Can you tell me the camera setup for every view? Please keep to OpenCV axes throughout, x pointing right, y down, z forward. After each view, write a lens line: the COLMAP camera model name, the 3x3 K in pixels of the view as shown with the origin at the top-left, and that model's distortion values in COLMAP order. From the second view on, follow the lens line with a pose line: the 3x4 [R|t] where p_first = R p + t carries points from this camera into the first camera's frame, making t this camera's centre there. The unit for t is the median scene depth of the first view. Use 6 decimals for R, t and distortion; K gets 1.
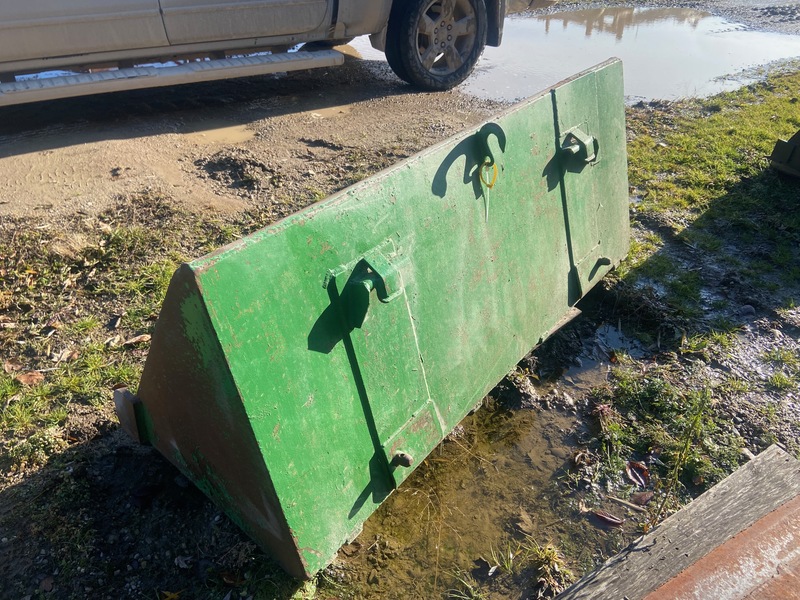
lens RADIAL K [[583.7, 0, 395.7], [0, 583.7, 296.1], [0, 0, 1]] dist [0.128862, -0.157147]
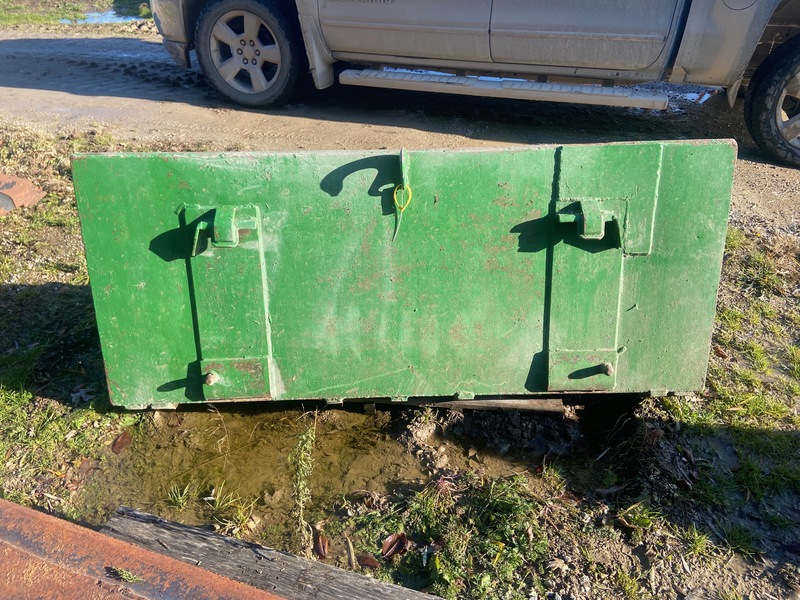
lens RADIAL K [[583.0, 0, 393.9], [0, 583.0, 304.6], [0, 0, 1]] dist [0.120909, -0.137811]
pose [[0.658099, 0.406336, -0.633875, 0.627774], [-0.425473, 0.895268, 0.132165, -0.119463], [0.621191, 0.182719, 0.762060, 0.171474]]
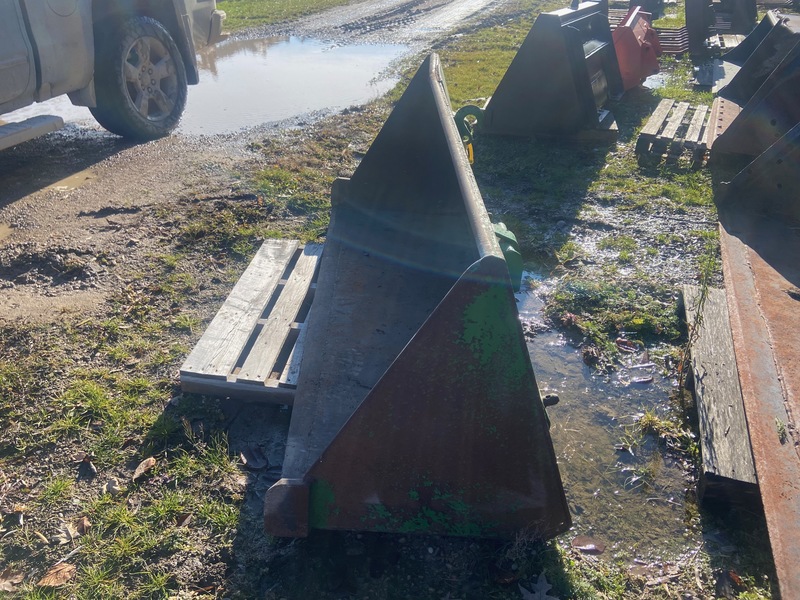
lens RADIAL K [[583.7, 0, 395.7], [0, 583.7, 296.1], [0, 0, 1]] dist [0.128862, -0.157147]
pose [[0.777200, -0.357466, 0.517859, -0.448827], [0.387924, 0.920168, 0.052977, -0.044220], [-0.495455, 0.159716, 0.853824, 0.105273]]
